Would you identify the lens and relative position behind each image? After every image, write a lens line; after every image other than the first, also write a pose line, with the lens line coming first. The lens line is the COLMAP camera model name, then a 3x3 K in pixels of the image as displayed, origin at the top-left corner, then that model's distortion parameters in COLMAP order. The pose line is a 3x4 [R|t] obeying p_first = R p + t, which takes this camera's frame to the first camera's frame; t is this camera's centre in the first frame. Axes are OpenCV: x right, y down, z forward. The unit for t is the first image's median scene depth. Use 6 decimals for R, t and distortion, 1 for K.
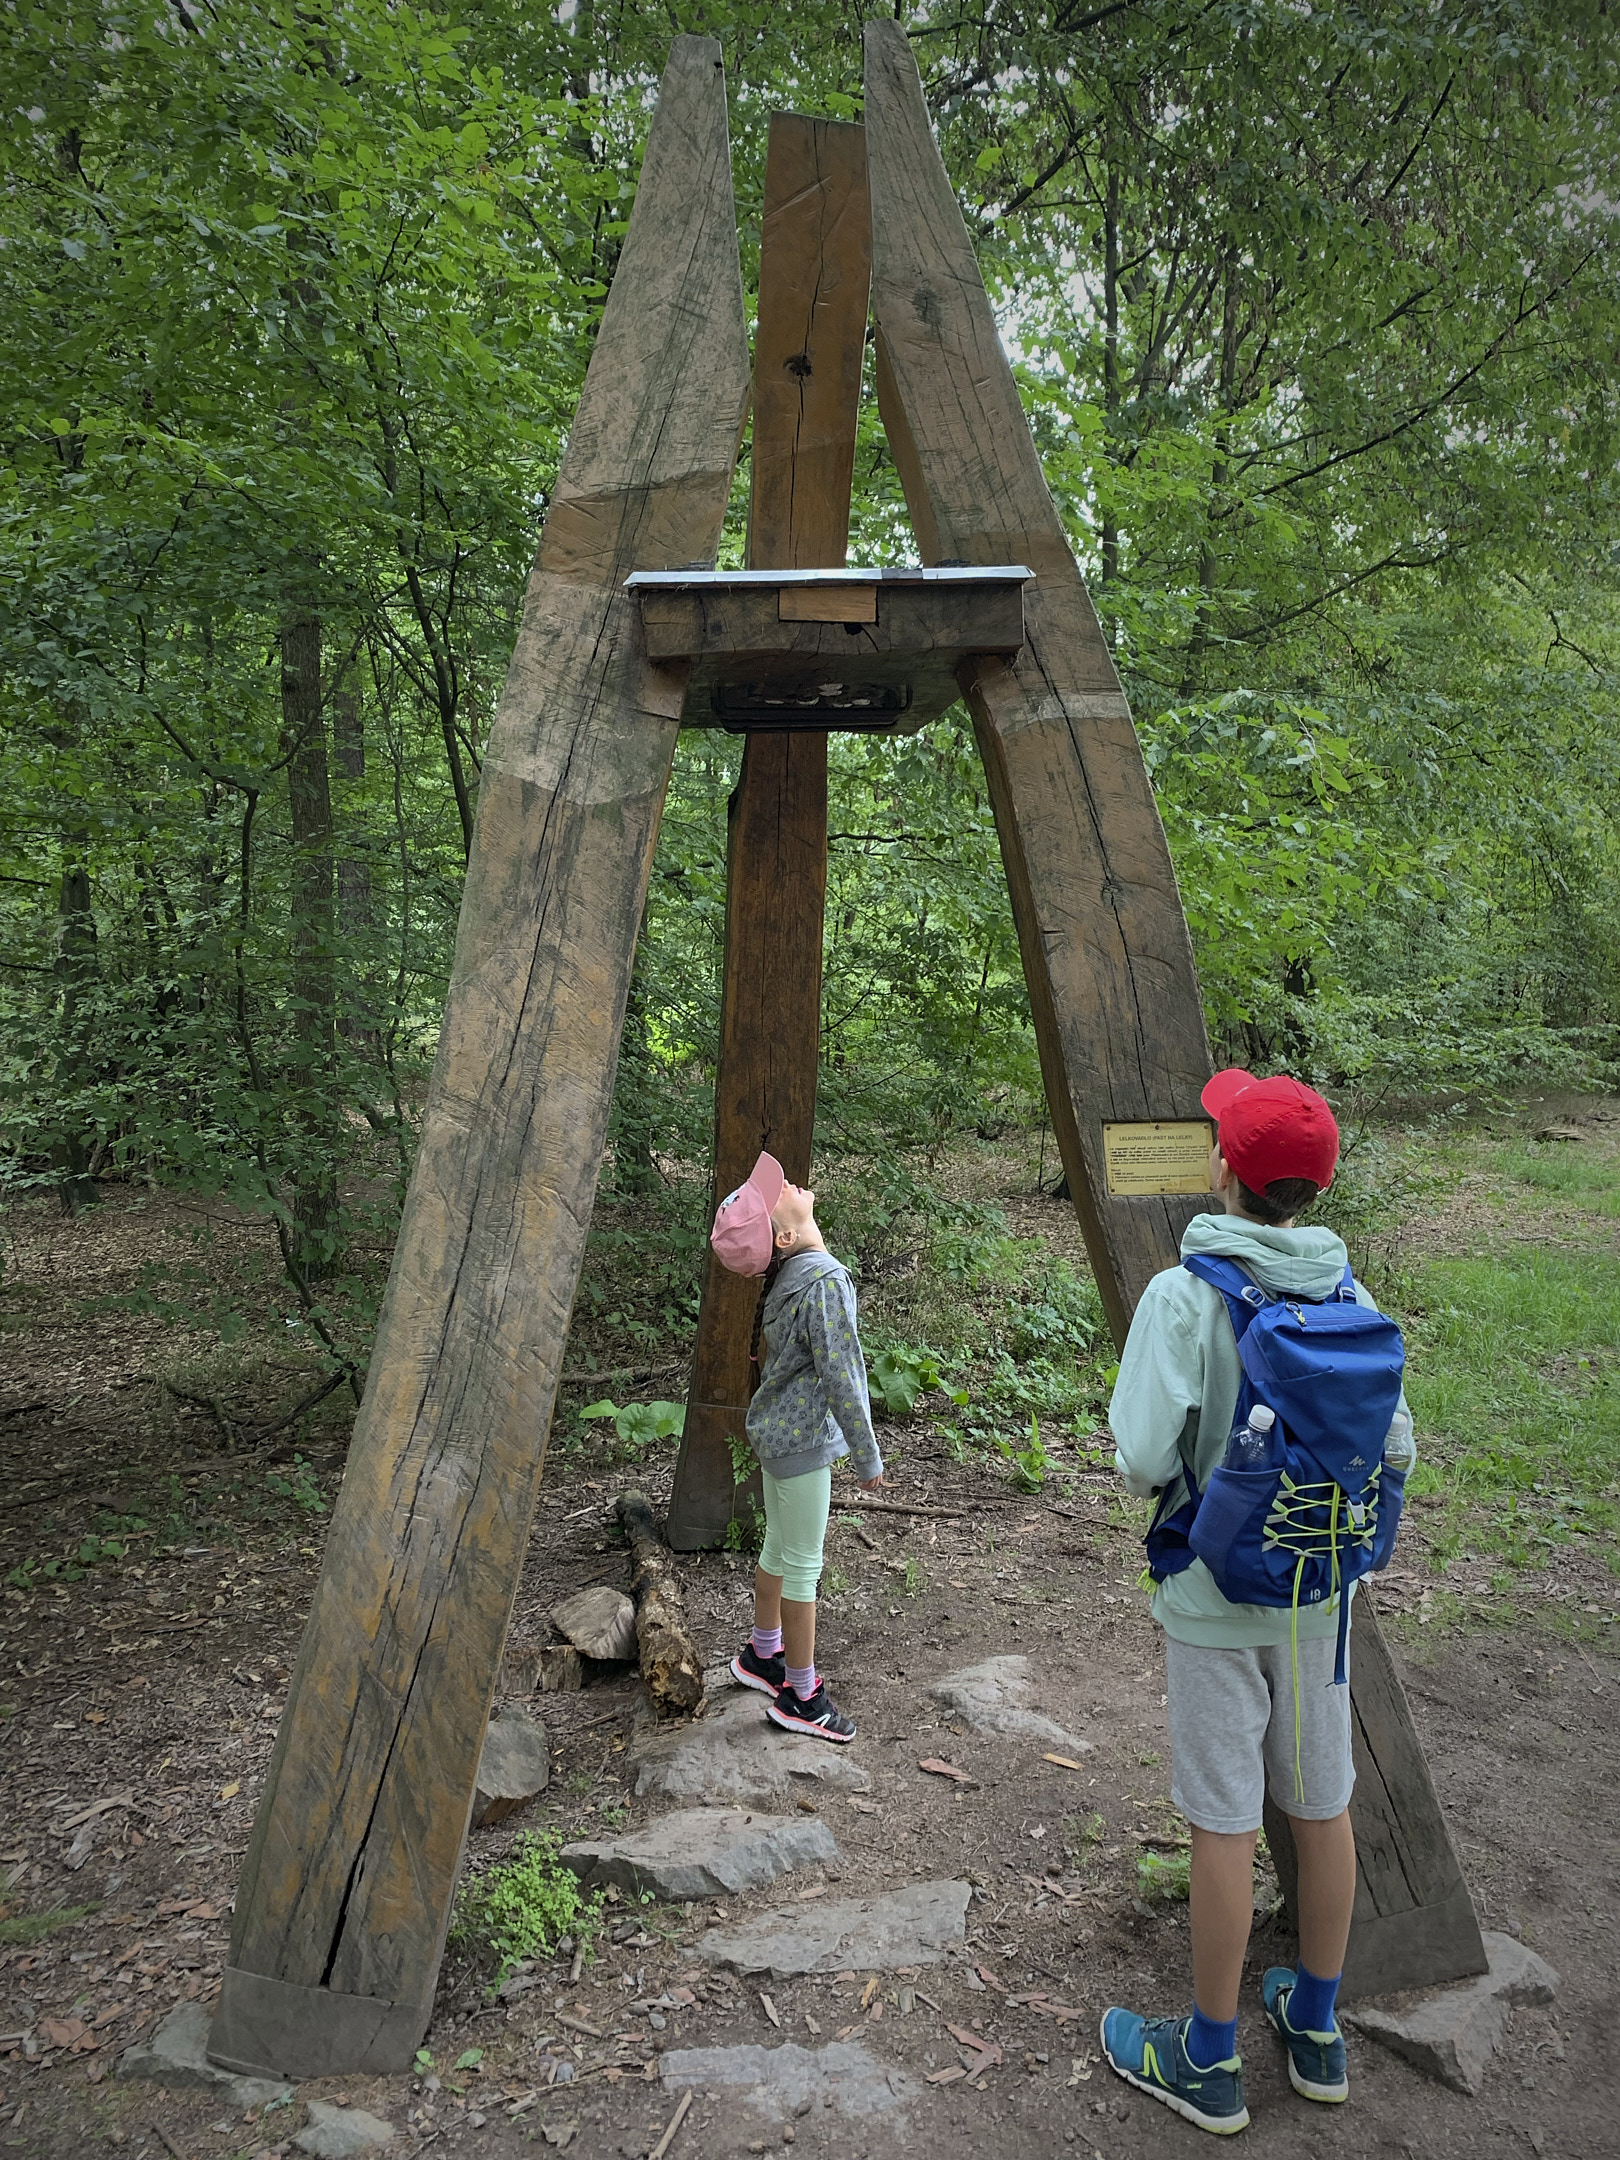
lens RADIAL K [[1616.5, 0, 822.5], [0, 1616.5, 1077.6], [0, 0, 1]] dist [-0.026814, 0.013187]
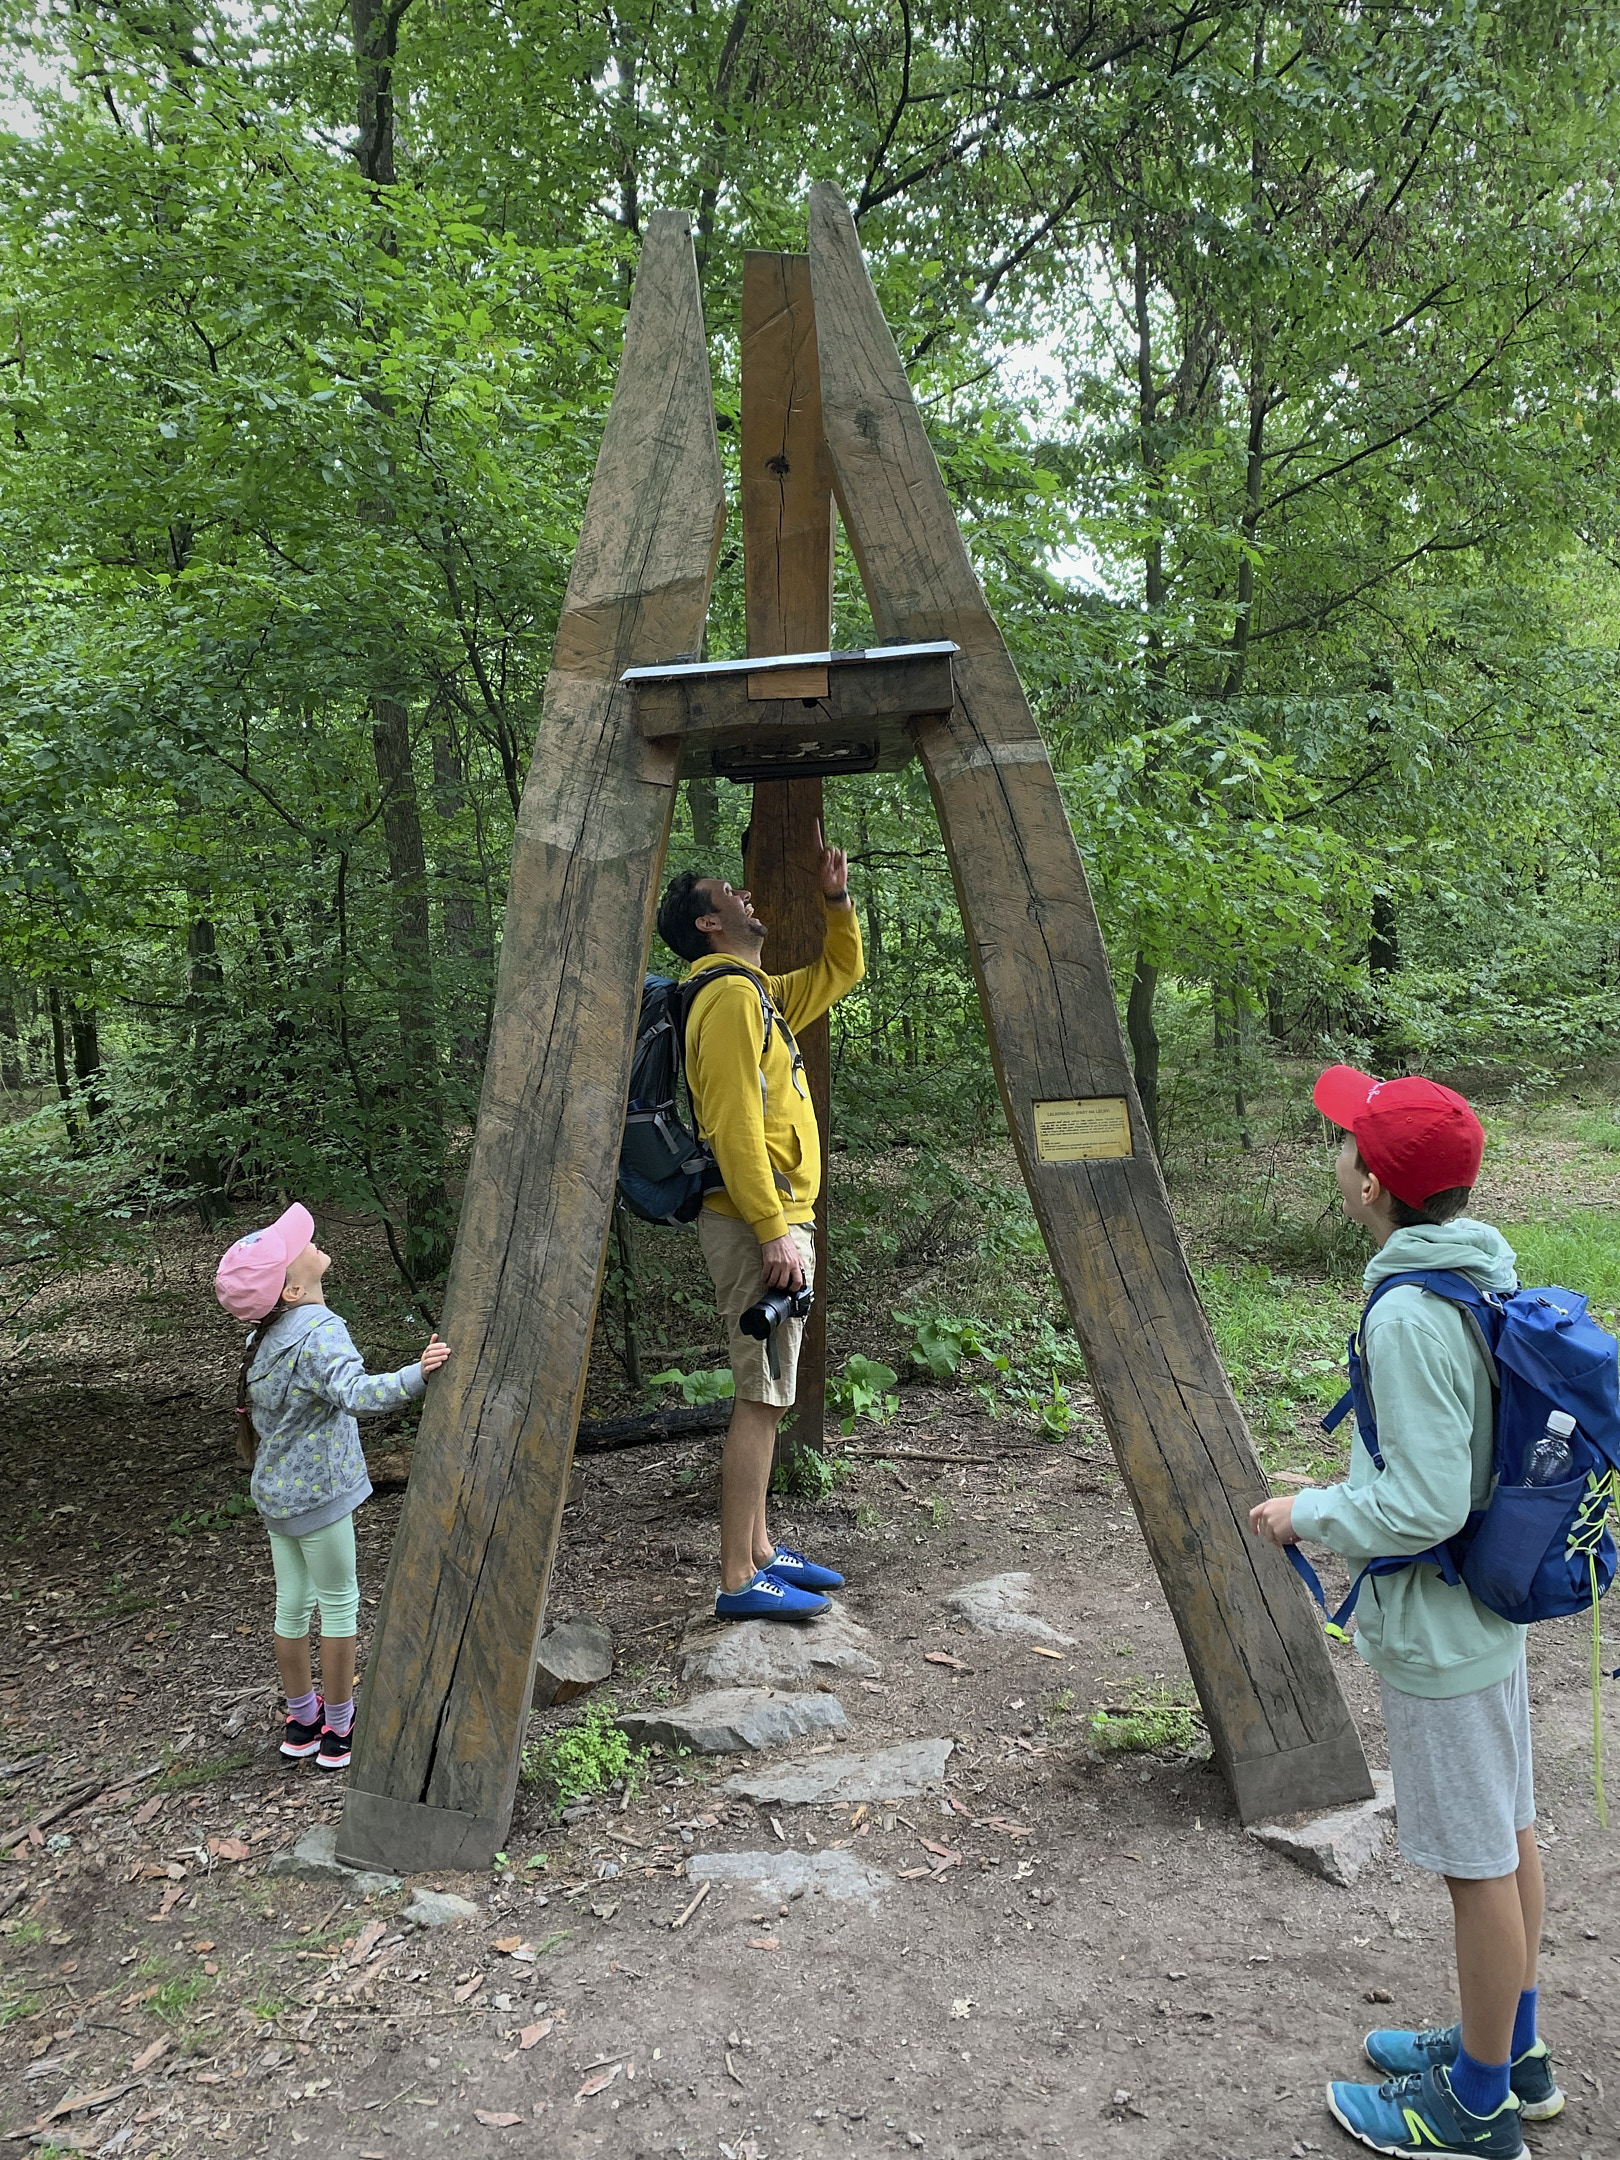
lens RADIAL K [[1616.5, 0, 794.6], [0, 1616.5, 1079.9], [0, 0, 1]] dist [-0.026814, 0.013187]
pose [[0.995398, -0.042657, -0.085807, 0.096160], [0.042717, 0.999087, -0.001146, 0.005096], [0.085777, -0.002525, 0.996311, -0.201309]]
